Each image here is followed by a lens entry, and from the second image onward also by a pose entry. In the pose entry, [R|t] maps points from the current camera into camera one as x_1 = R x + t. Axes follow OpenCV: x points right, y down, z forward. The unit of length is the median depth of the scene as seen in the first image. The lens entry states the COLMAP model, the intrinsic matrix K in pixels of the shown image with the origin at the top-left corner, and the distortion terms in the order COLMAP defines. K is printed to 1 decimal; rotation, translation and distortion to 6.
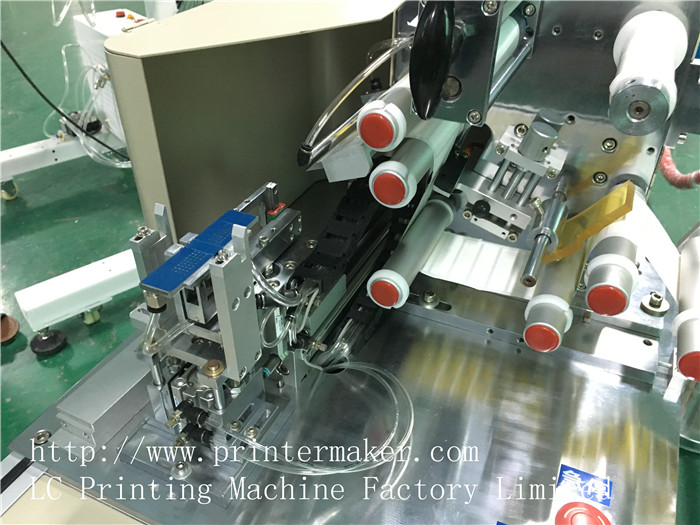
lens RADIAL K [[602.0, 0, 350.0], [0, 602.0, 262.5], [0, 0, 1]] dist [0.086628, -0.134595]
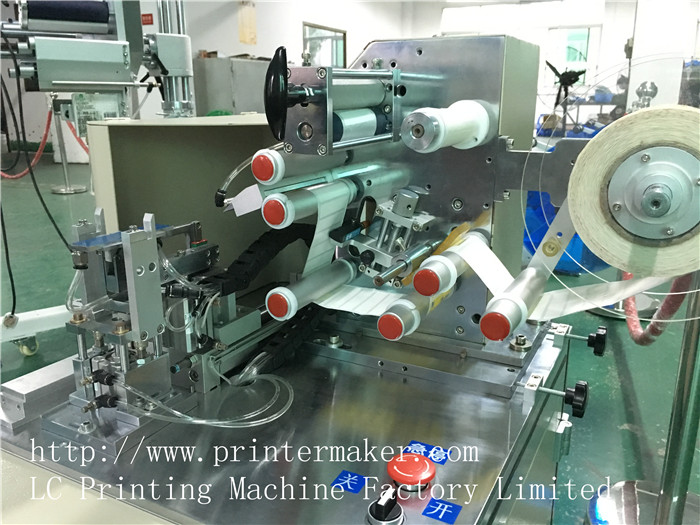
lens RADIAL K [[602.0, 0, 350.0], [0, 602.0, 262.5], [0, 0, 1]] dist [0.086628, -0.134595]
pose [[0.998439, 0.007346, -0.055370, 0.246049], [-0.026517, 0.934821, -0.354128, 0.364068], [0.049159, 0.355043, 0.933557, -0.172297]]
